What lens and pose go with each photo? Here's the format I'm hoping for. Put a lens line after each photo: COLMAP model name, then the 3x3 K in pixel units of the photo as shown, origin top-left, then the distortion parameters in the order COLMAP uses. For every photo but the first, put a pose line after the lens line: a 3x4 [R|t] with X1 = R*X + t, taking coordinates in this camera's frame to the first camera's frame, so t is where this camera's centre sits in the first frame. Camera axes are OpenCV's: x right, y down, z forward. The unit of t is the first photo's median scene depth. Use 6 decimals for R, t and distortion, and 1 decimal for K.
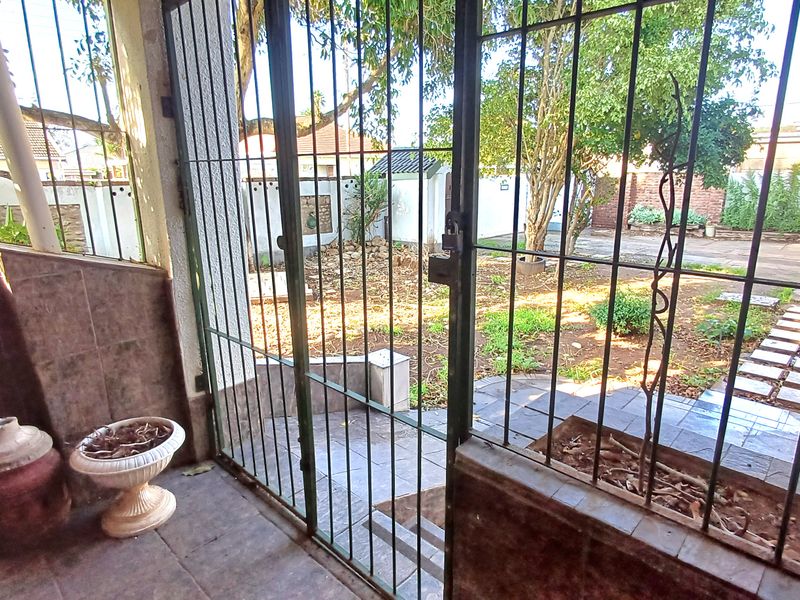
lens RADIAL K [[496.4, 0, 426.6], [0, 496.4, 296.8], [0, 0, 1]] dist [0.008216, -0.008458]
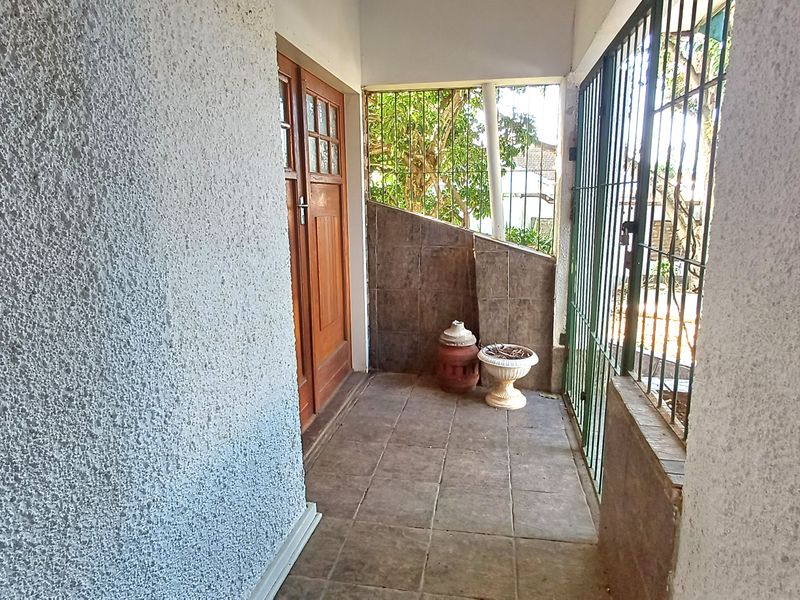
lens RADIAL K [[496.4, 0, 401.8], [0, 496.4, 298.8], [0, 0, 1]] dist [0.008216, -0.008458]
pose [[0.529609, 0.156204, -0.833736, 0.569478], [-0.200595, 0.978082, 0.055826, 0.084296], [0.824182, 0.137677, 0.549335, -0.236653]]
